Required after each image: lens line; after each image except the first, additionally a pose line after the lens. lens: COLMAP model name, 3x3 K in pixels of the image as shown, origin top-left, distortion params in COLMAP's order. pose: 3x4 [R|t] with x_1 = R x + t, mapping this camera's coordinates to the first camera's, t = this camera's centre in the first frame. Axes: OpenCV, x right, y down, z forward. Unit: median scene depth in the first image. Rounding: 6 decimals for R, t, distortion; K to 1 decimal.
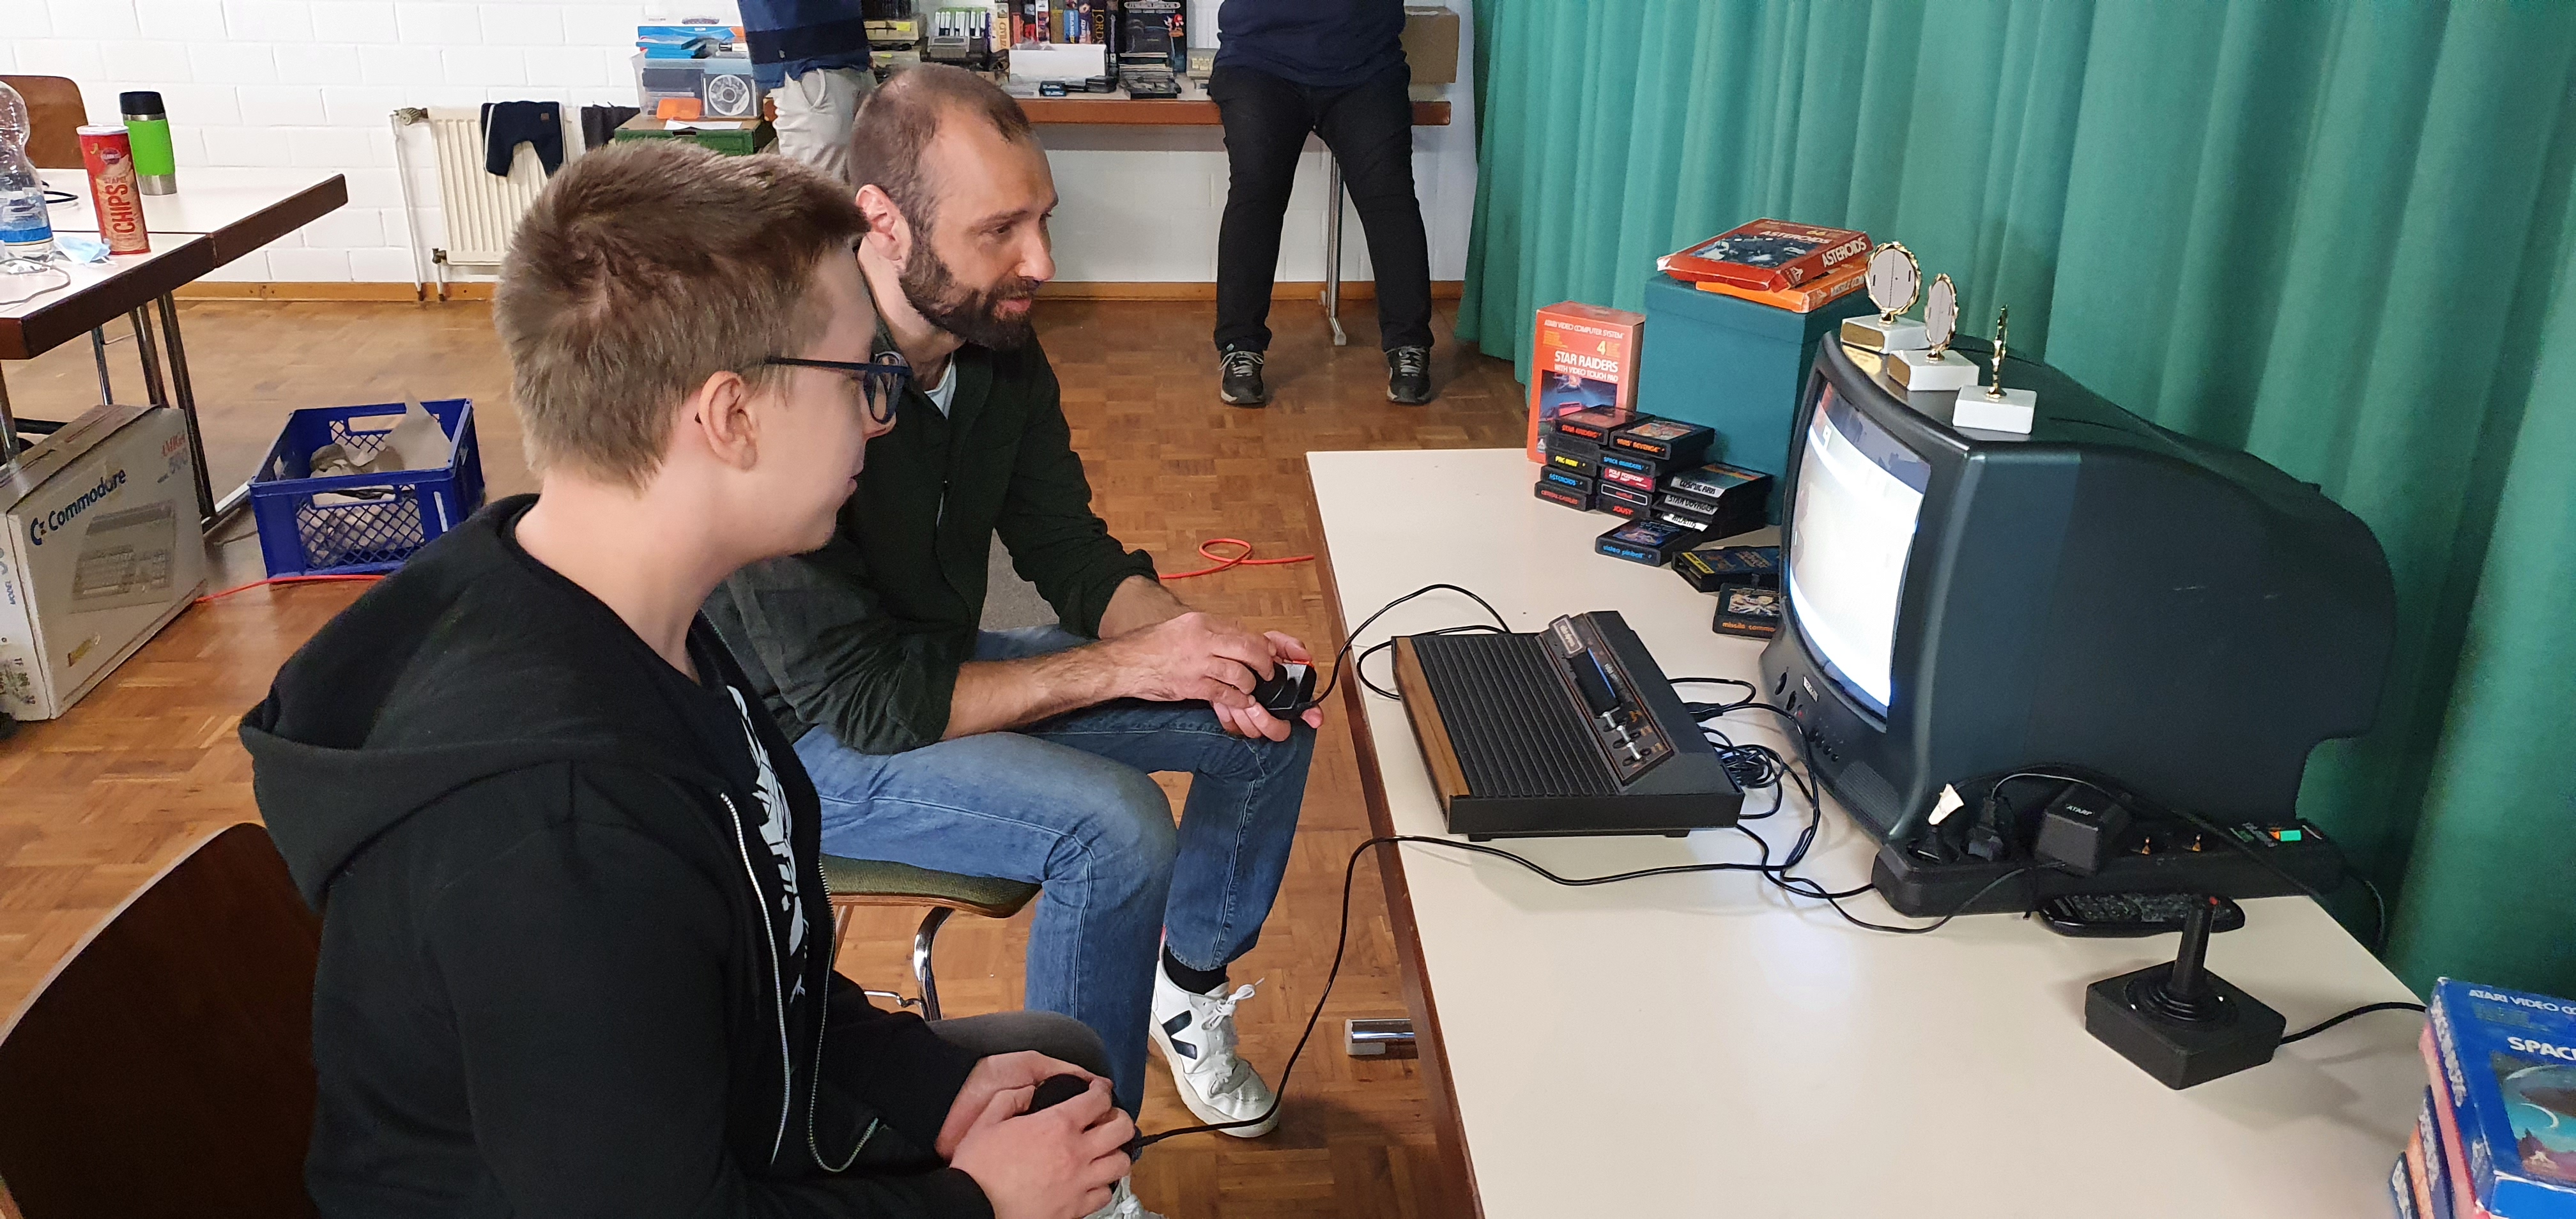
lens RADIAL K [[2028.1, 0, 1191.5], [0, 2028.1, 613.0], [0, 0, 1]] dist [0.061544, -0.110779]
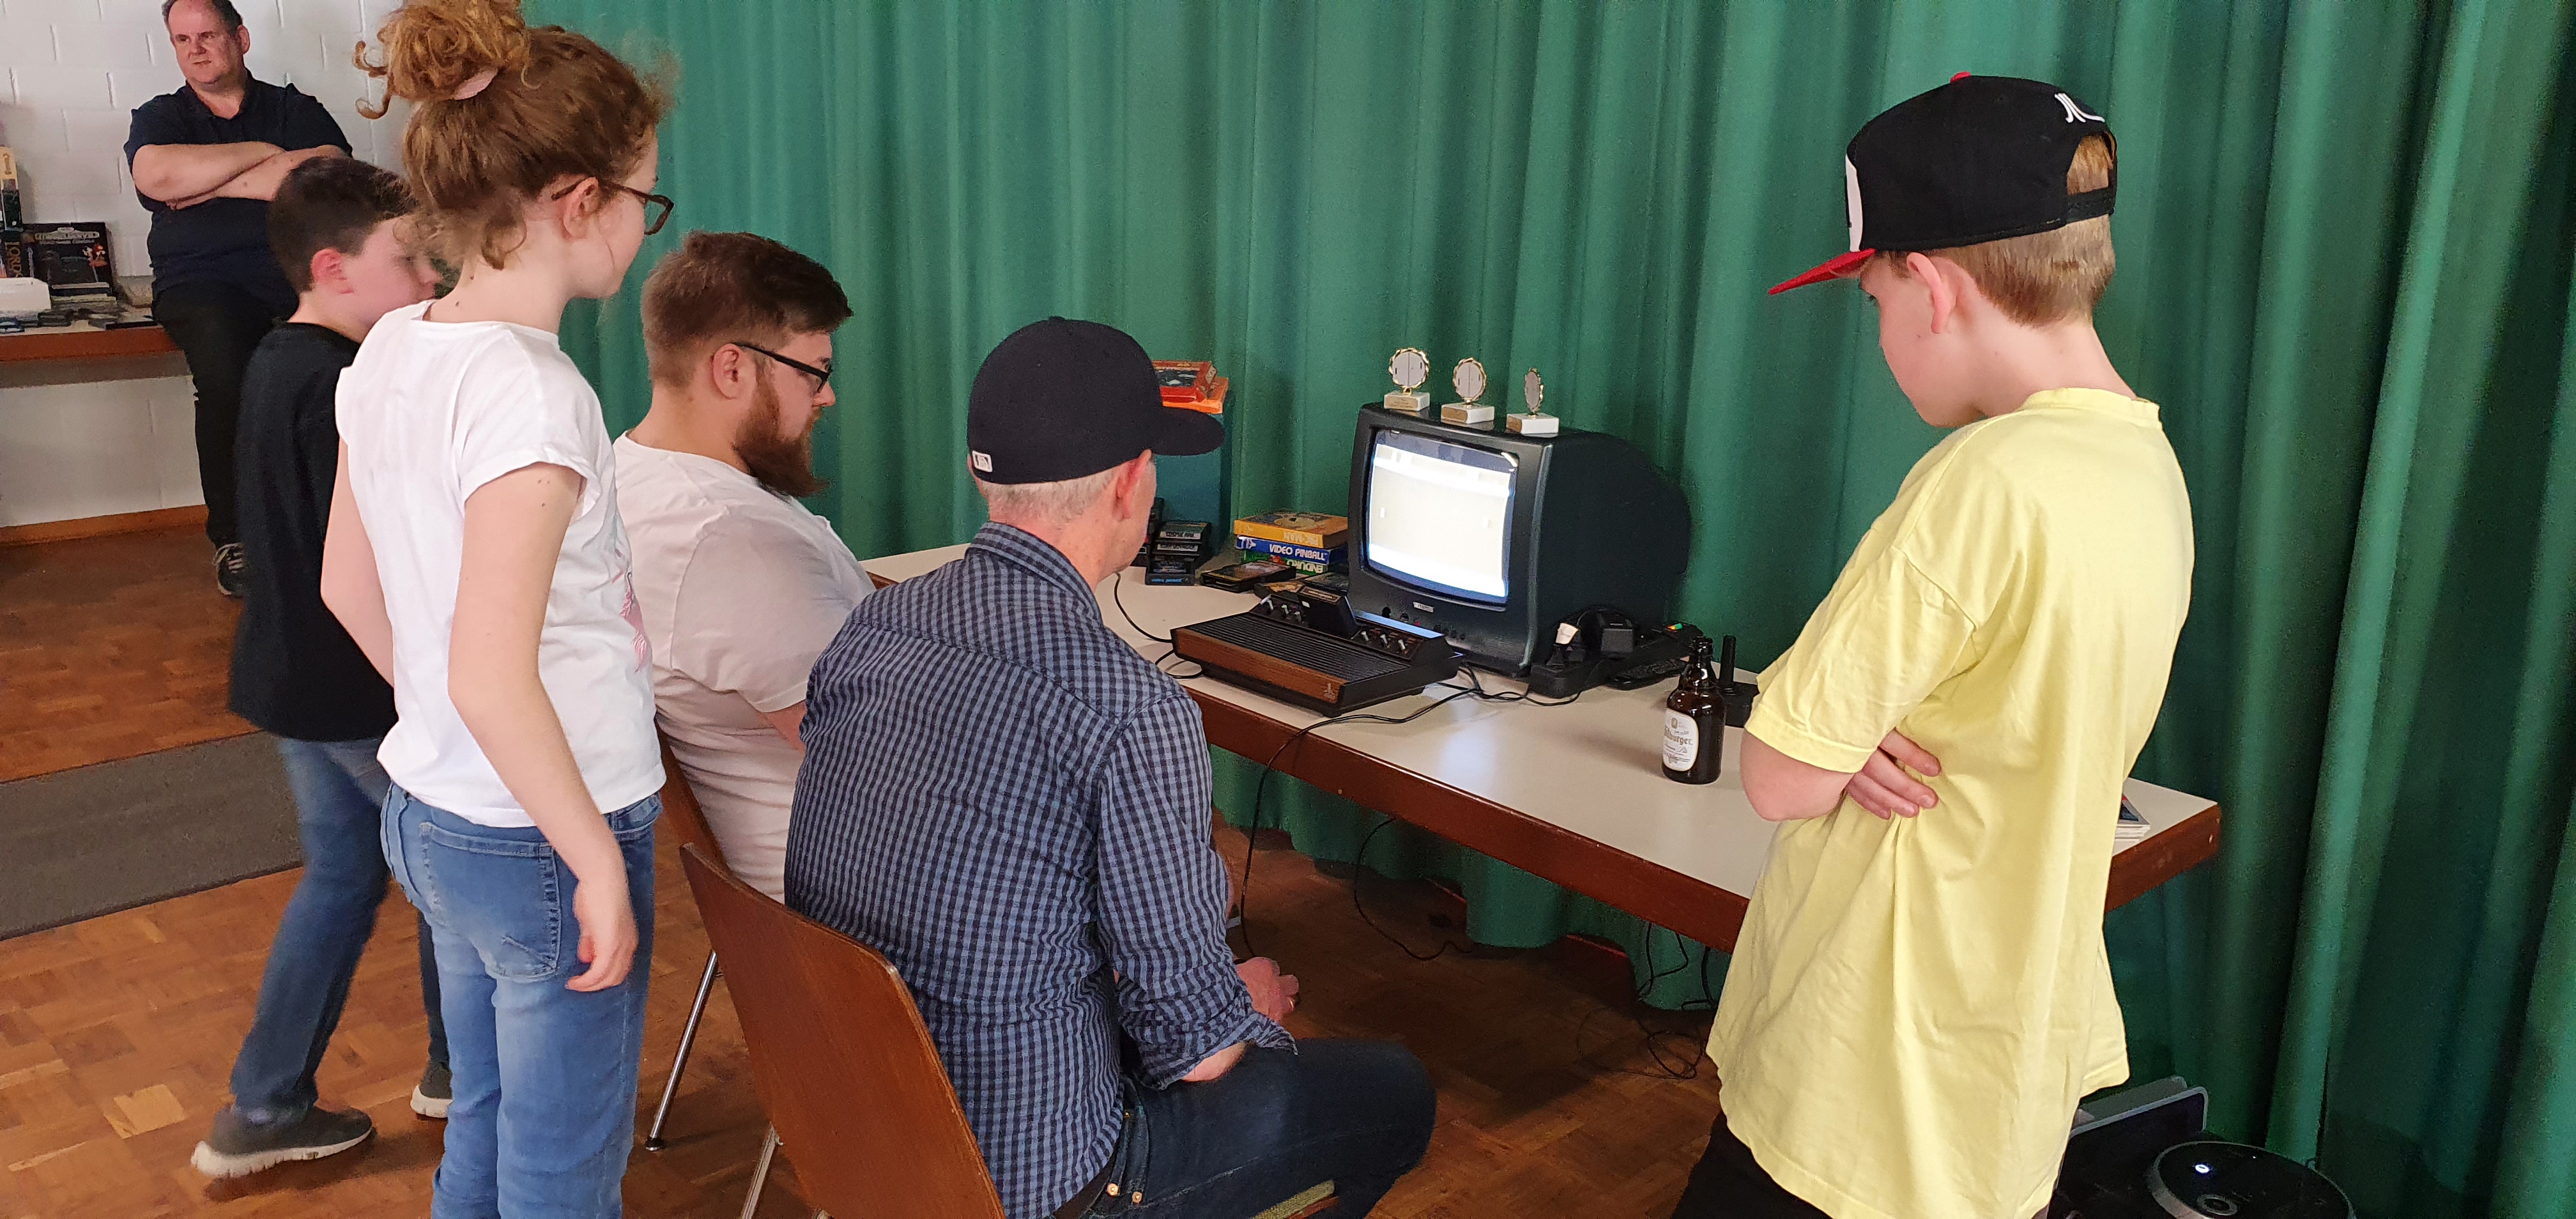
lens RADIAL K [[2028.1, 0, 1191.5], [0, 2028.1, 613.0], [0, 0, 1]] dist [0.061544, -0.110779]
pose [[0.792933, -0.148685, 0.590889, -0.620702], [0.204247, 0.978523, -0.027861, 0.036507], [-0.574056, 0.142779, 0.806271, -0.185278]]
